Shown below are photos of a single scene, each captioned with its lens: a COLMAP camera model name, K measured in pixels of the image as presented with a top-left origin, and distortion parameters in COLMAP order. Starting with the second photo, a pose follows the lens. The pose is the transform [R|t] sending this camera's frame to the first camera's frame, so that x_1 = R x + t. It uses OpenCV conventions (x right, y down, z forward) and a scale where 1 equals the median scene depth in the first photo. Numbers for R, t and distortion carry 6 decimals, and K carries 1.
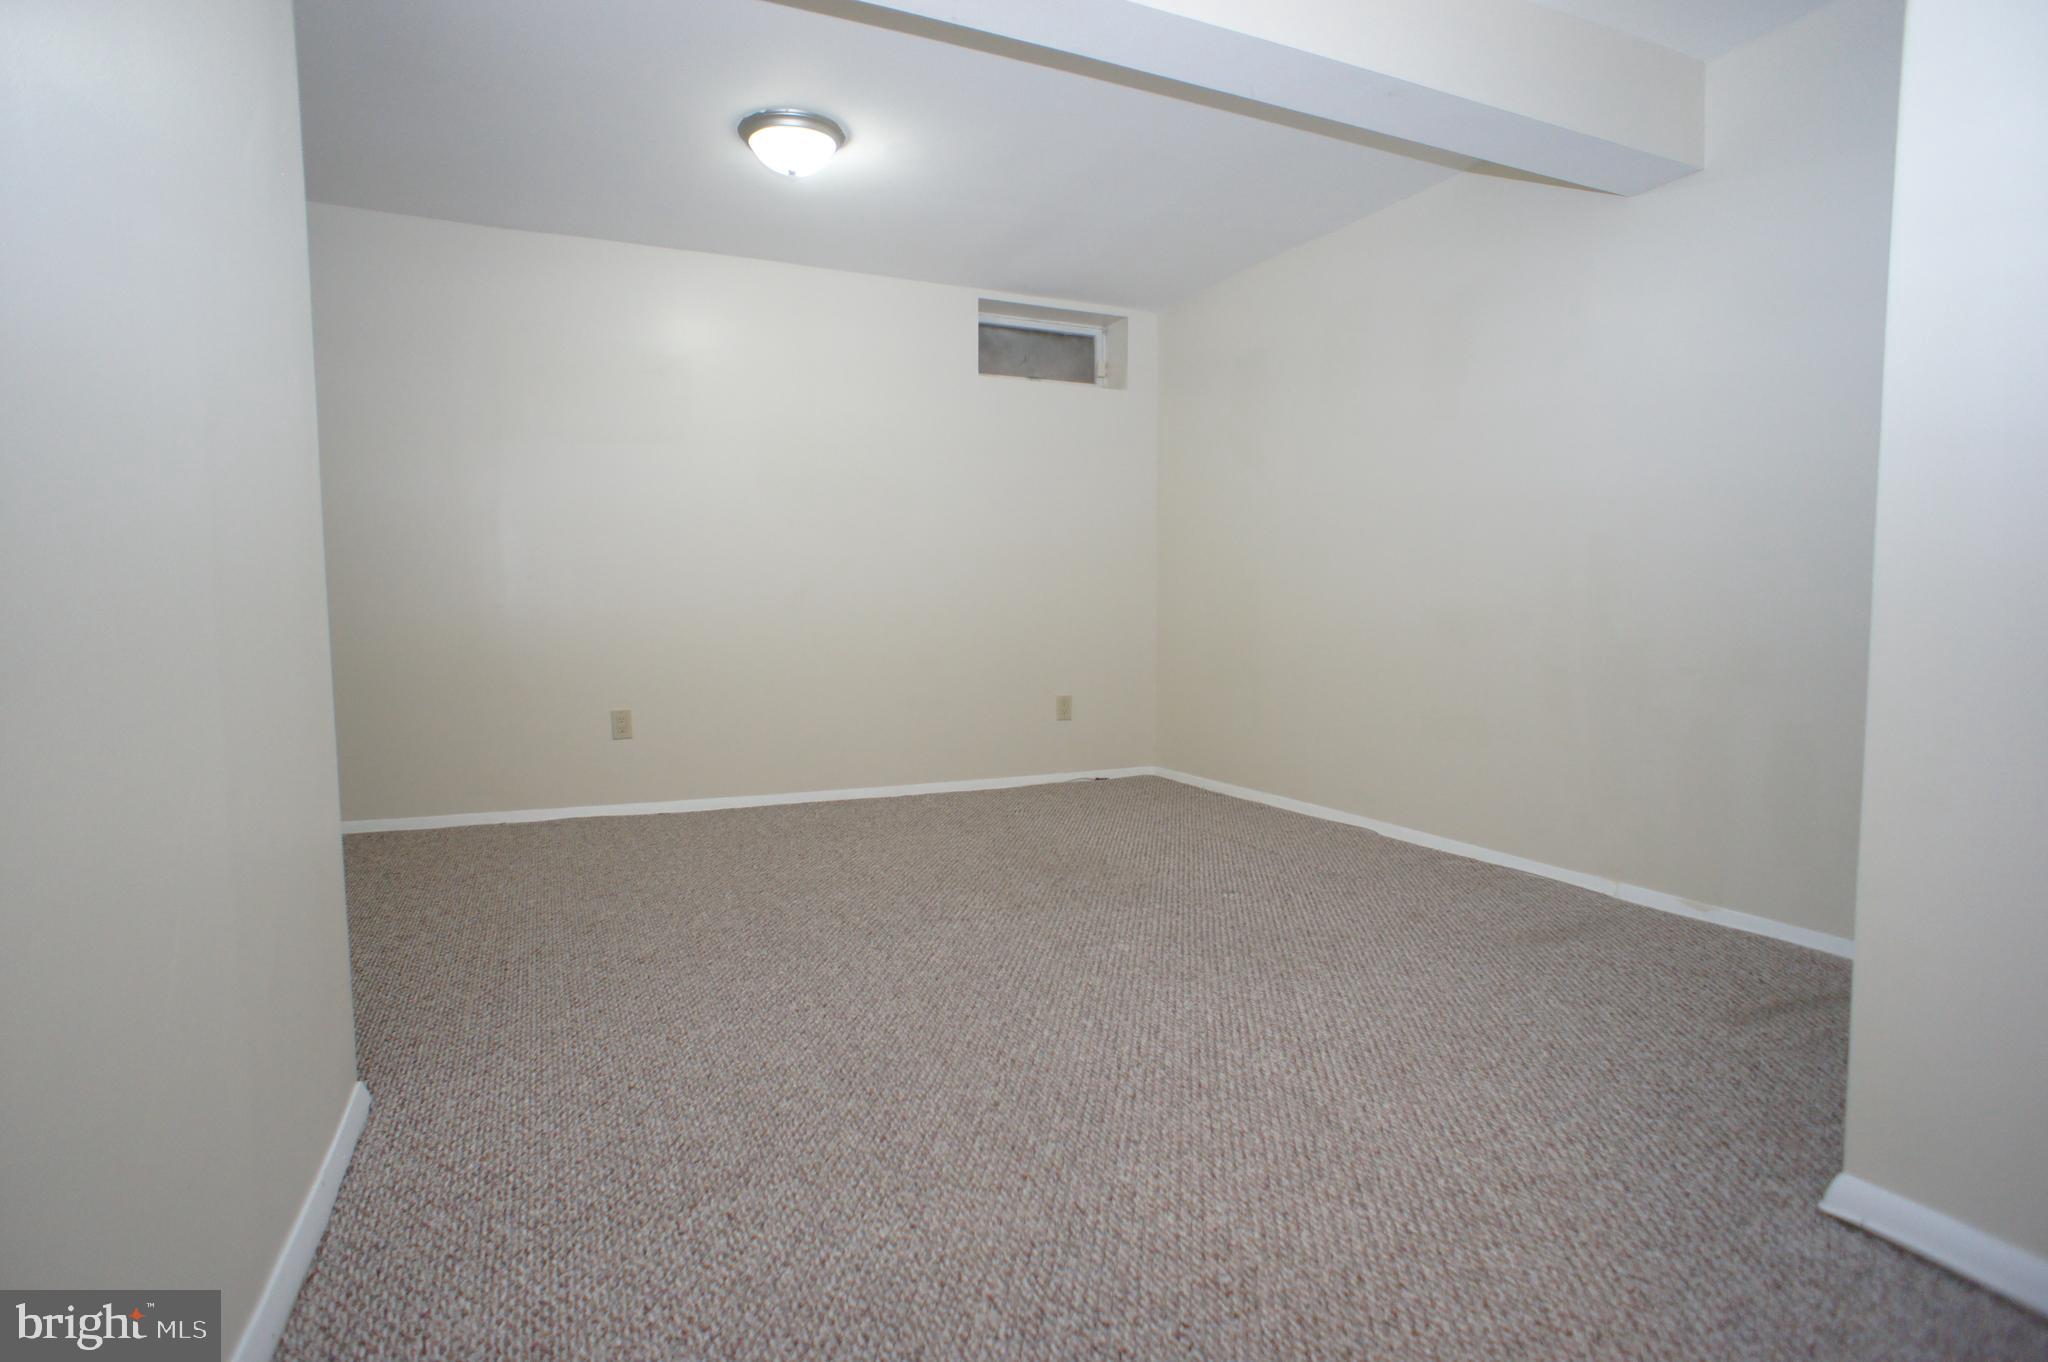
lens RADIAL K [[1077.0, 0, 1018.6], [0, 1077.0, 684.7], [0, 0, 1]] dist [-0.081592, 0.055705]
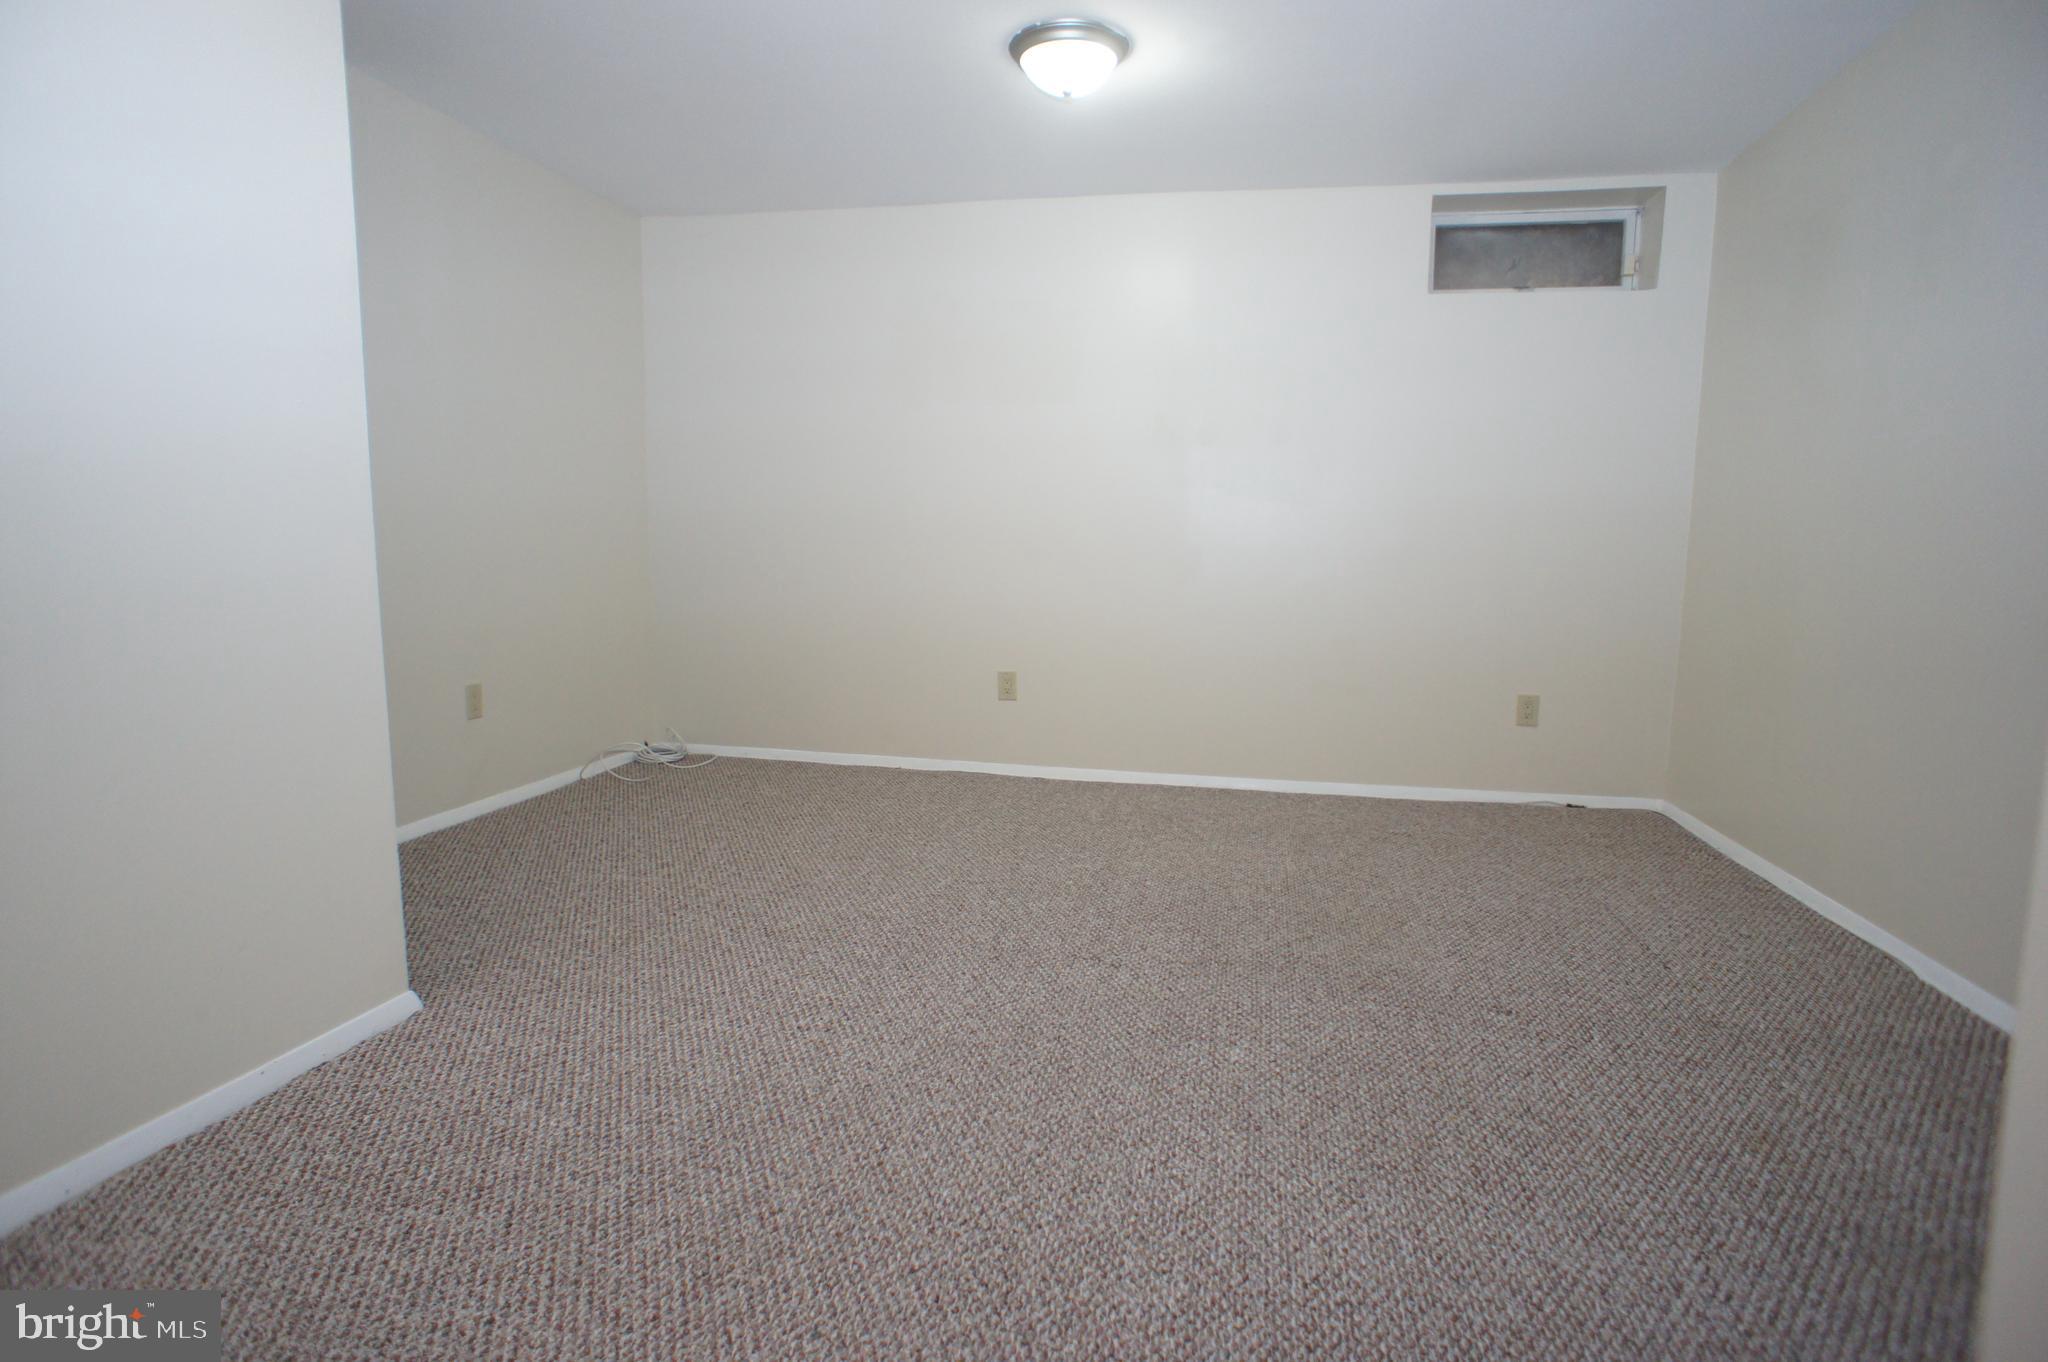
lens RADIAL K [[1077.0, 0, 1018.6], [0, 1077.0, 684.7], [0, 0, 1]] dist [-0.081592, 0.055705]
pose [[0.802359, 0.088750, -0.590206, 0.238353], [-0.058137, 0.995802, 0.070704, -0.036299], [0.594003, -0.022417, 0.804150, 0.185108]]
